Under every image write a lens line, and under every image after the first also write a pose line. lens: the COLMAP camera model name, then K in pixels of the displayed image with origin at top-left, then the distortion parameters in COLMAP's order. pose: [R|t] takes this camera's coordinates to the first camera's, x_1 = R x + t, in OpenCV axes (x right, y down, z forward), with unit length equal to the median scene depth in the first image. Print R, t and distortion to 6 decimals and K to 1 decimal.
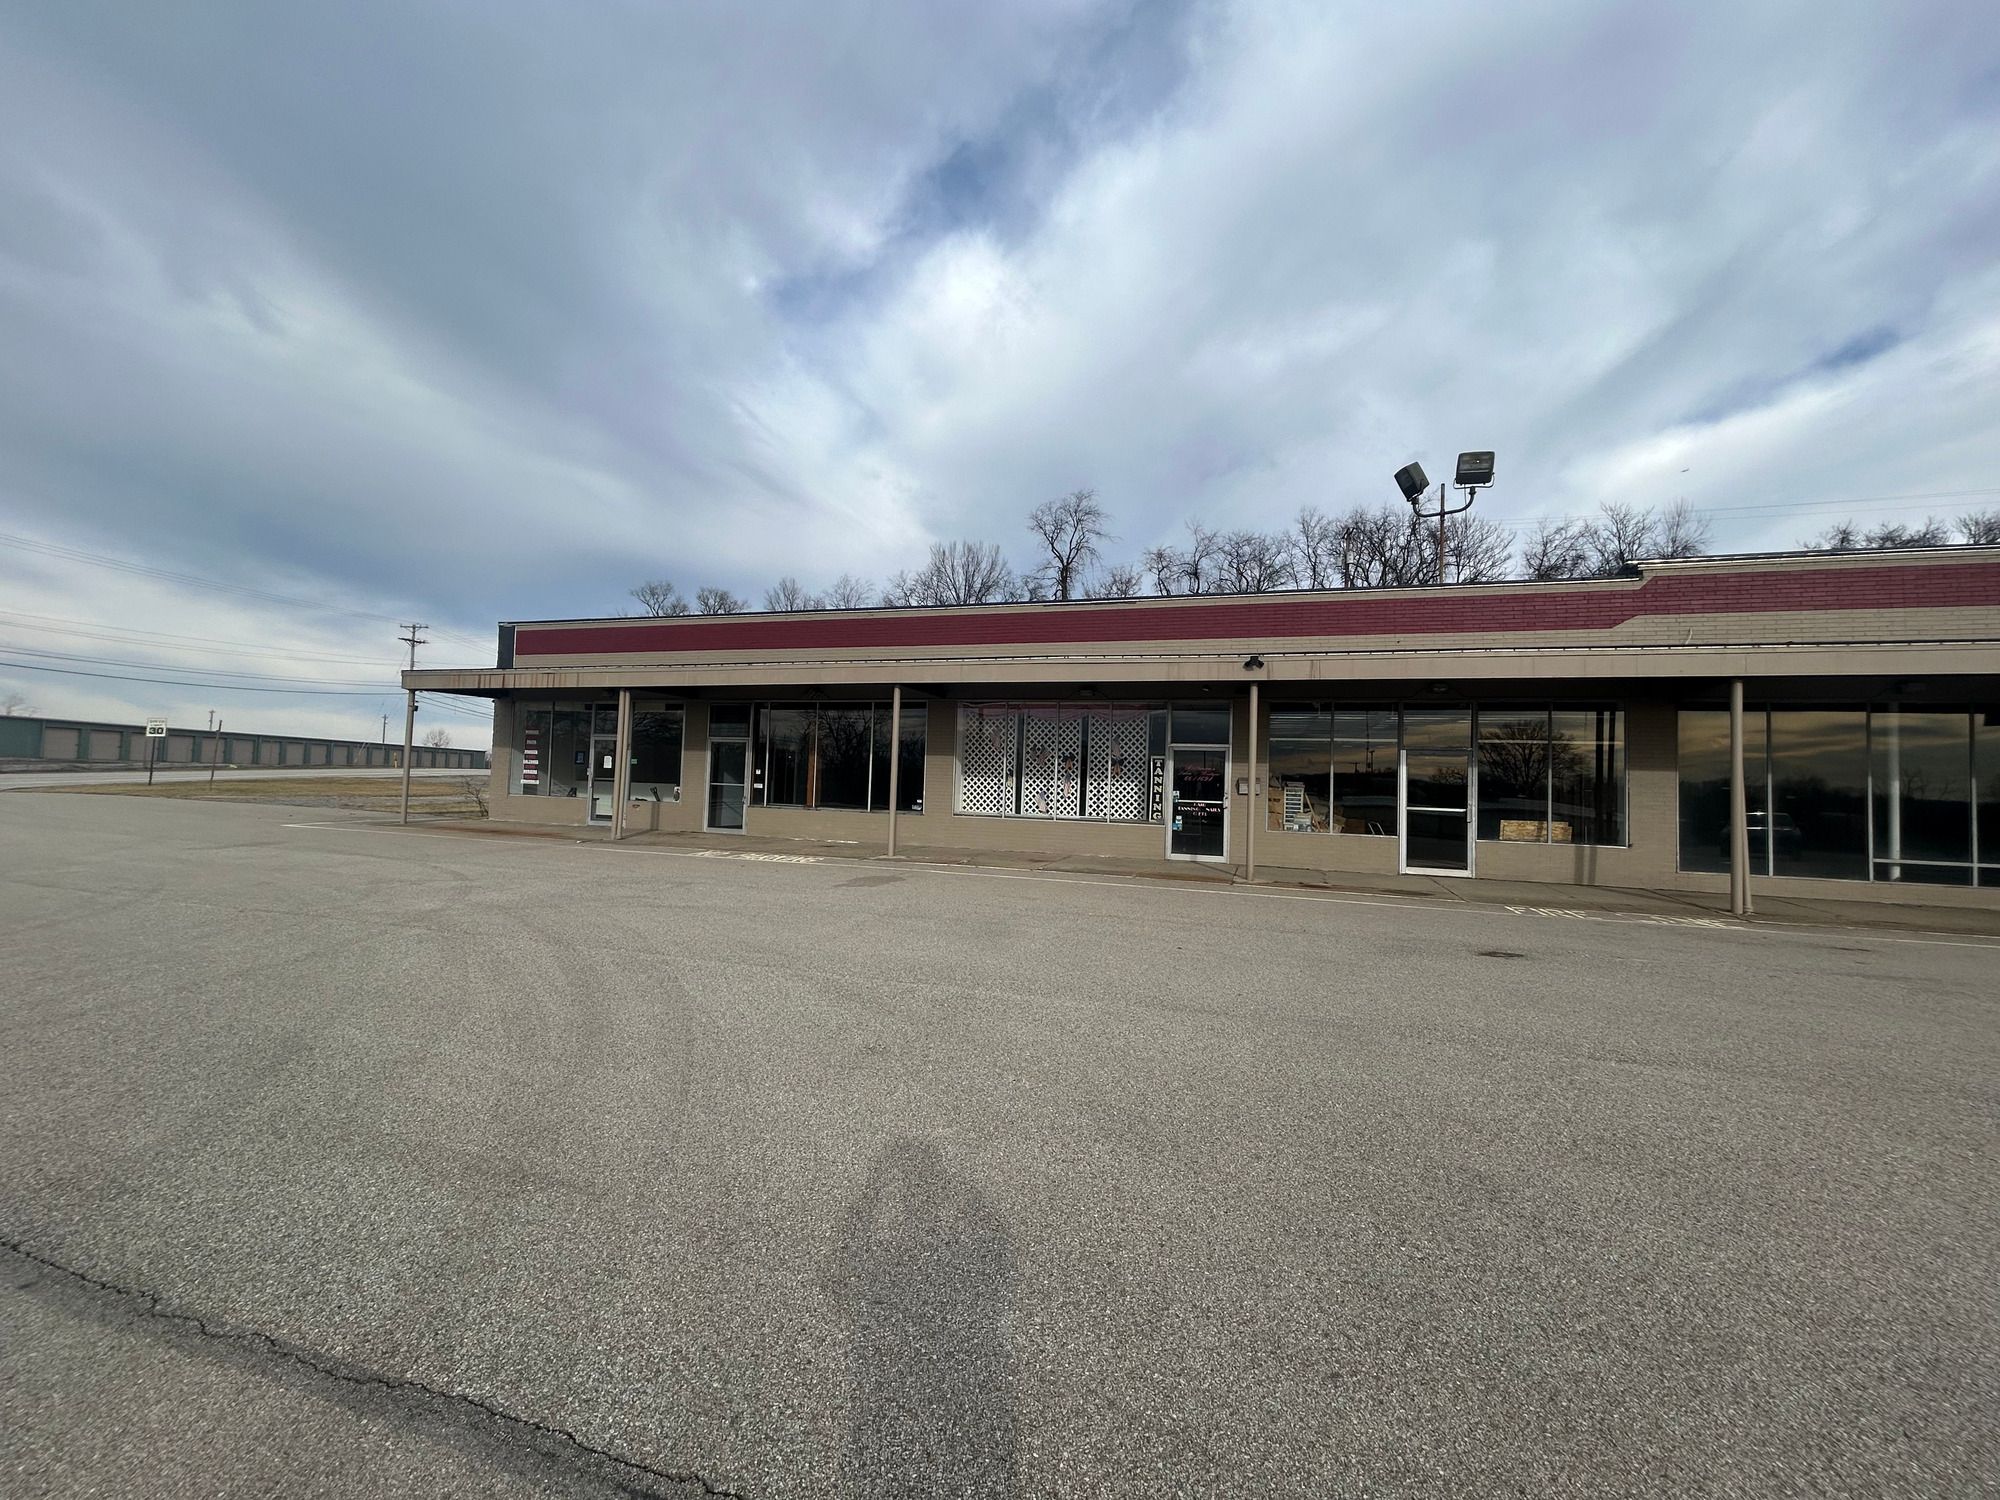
lens RADIAL K [[785.1, 0, 996.7], [0, 785.1, 739.9], [0, 0, 1]] dist [0.001352, 0.000503]
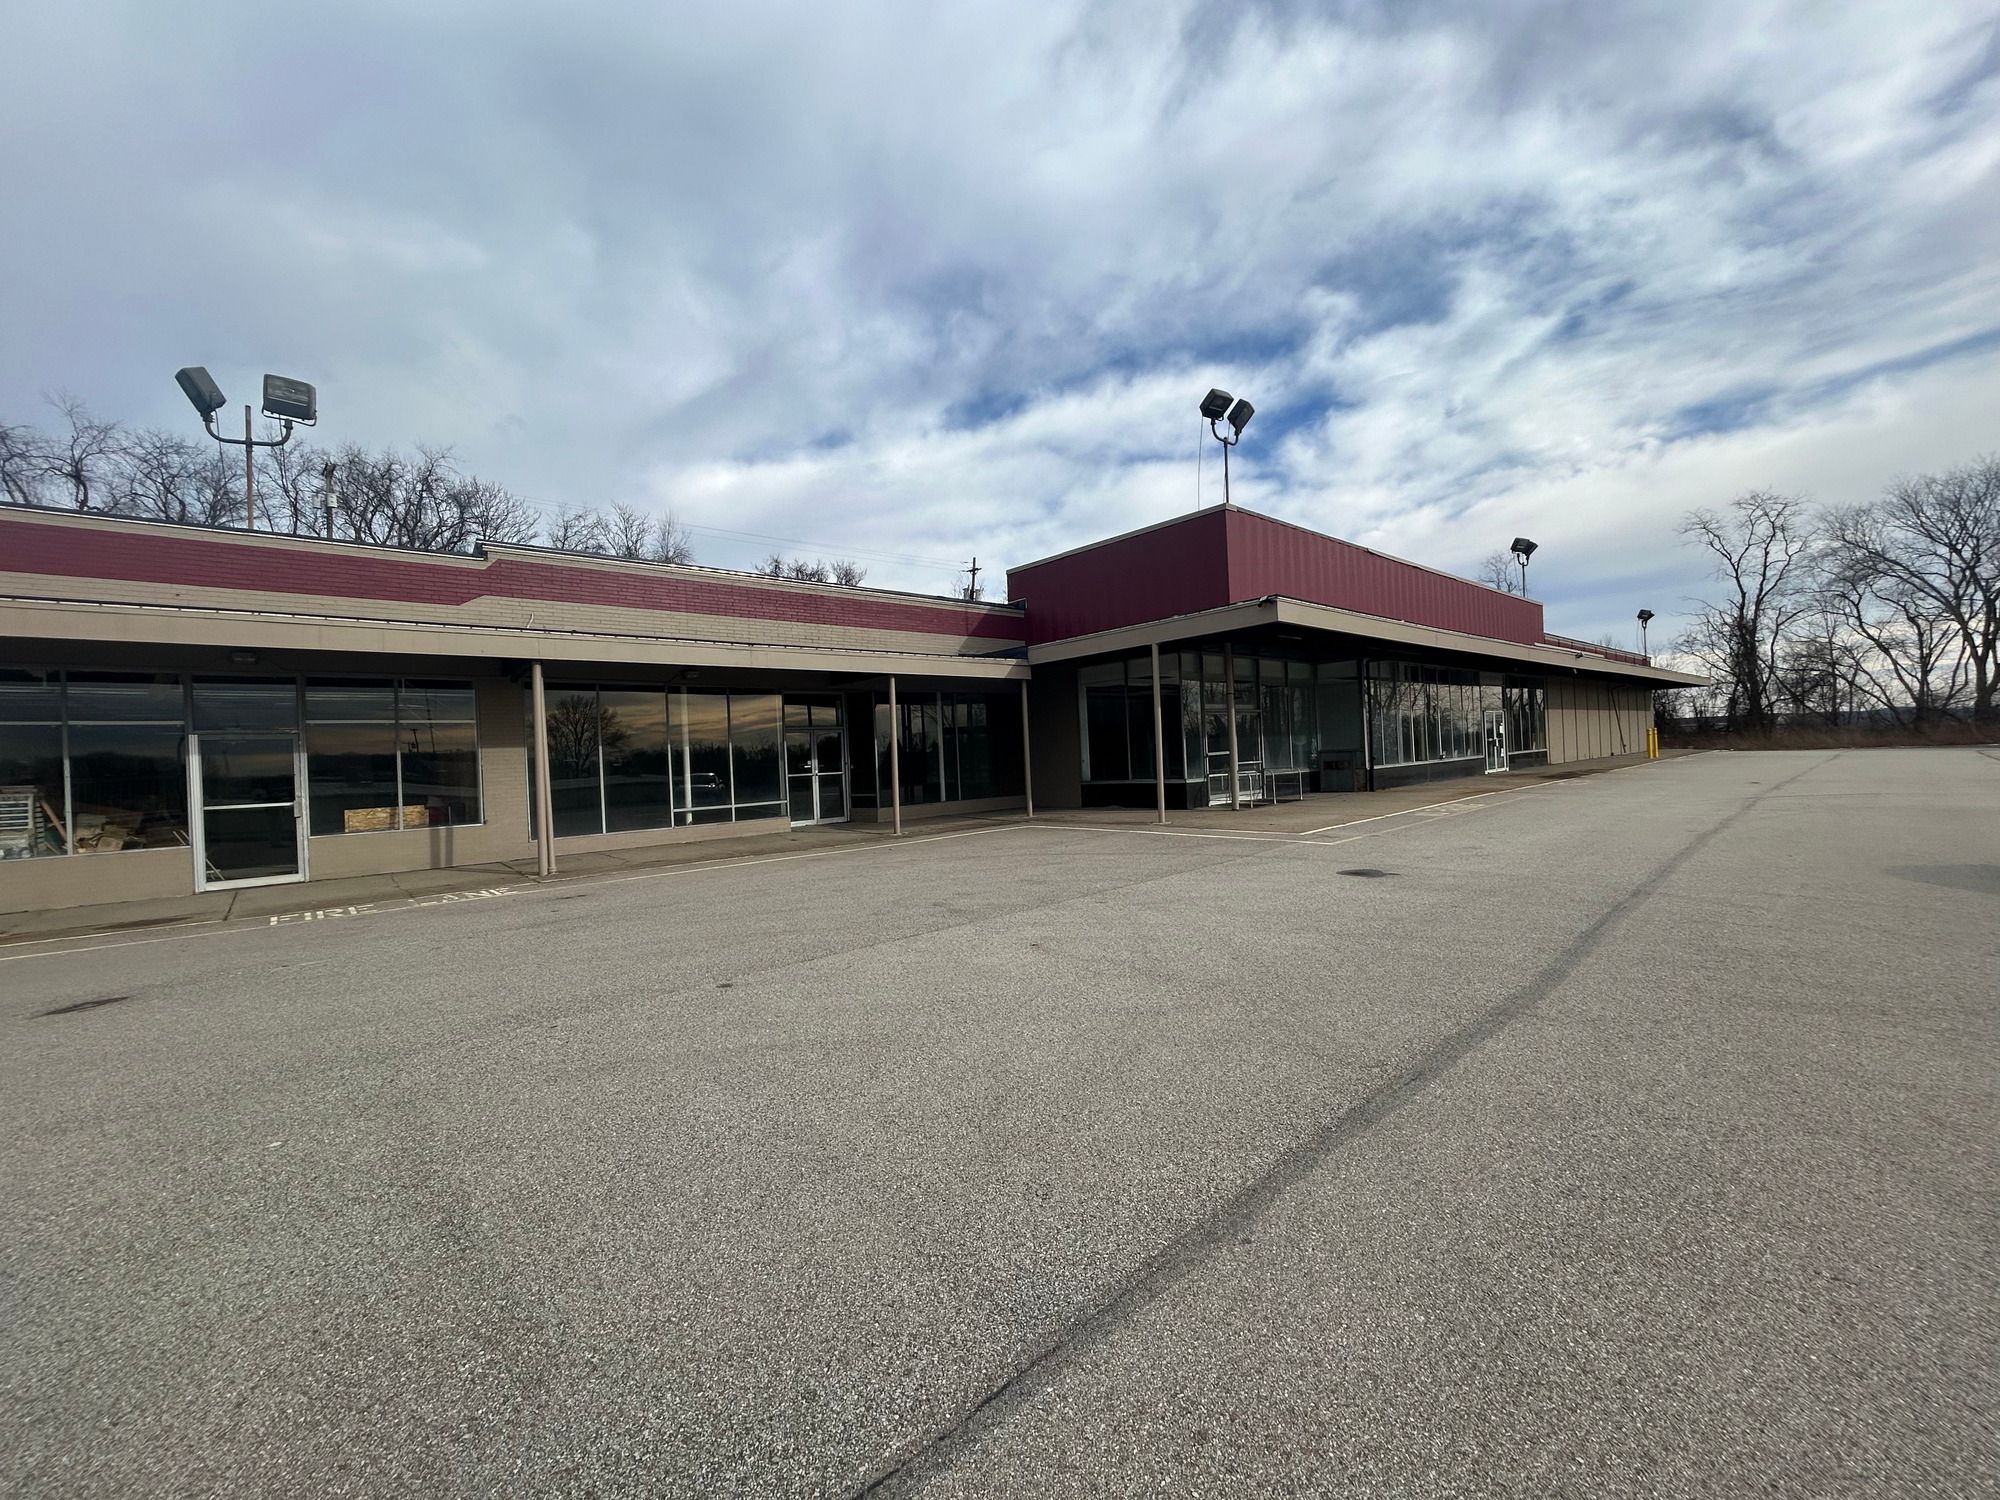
lens RADIAL K [[785.1, 0, 986.1], [0, 785.1, 735.7], [0, 0, 1]] dist [0.001352, 0.000503]
pose [[0.531163, -0.033402, 0.846611, 0.275833], [0.011338, 0.999413, 0.032317, -0.002489], [-0.847194, -0.007567, 0.531230, -0.081607]]
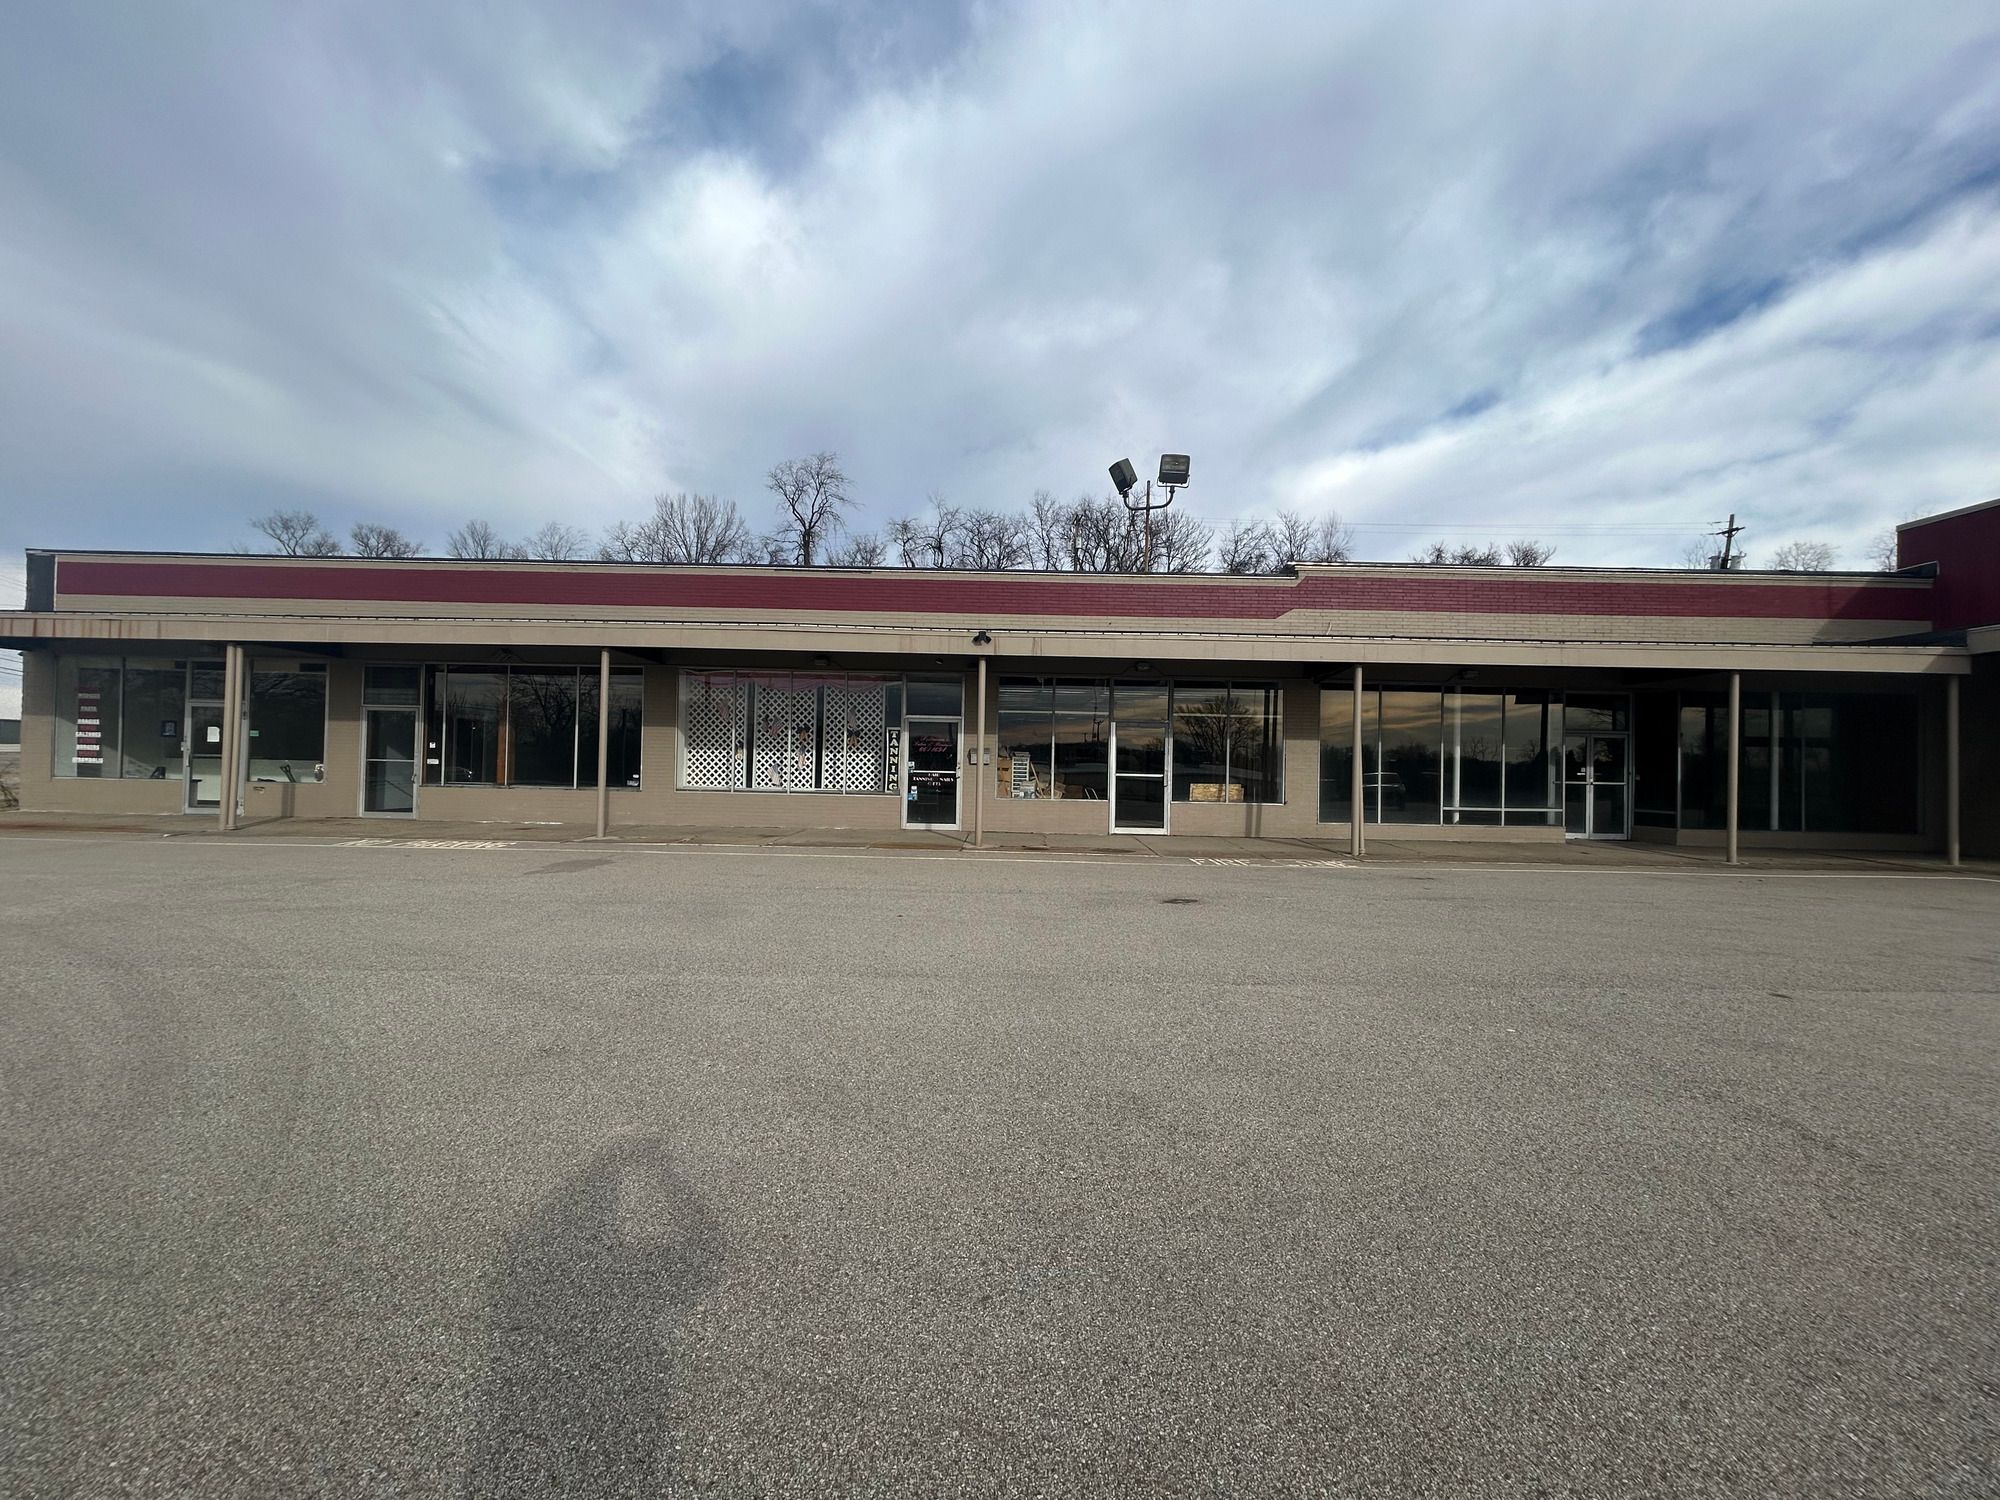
lens RADIAL K [[785.1, 0, 1014.2], [0, 785.1, 740.0], [0, 0, 1]] dist [0.001352, 0.000503]
pose [[0.954257, -0.004796, 0.298950, 0.055417], [-0.006838, 0.999260, 0.037856, -0.002515], [-0.298911, -0.038169, 0.953517, -0.007984]]
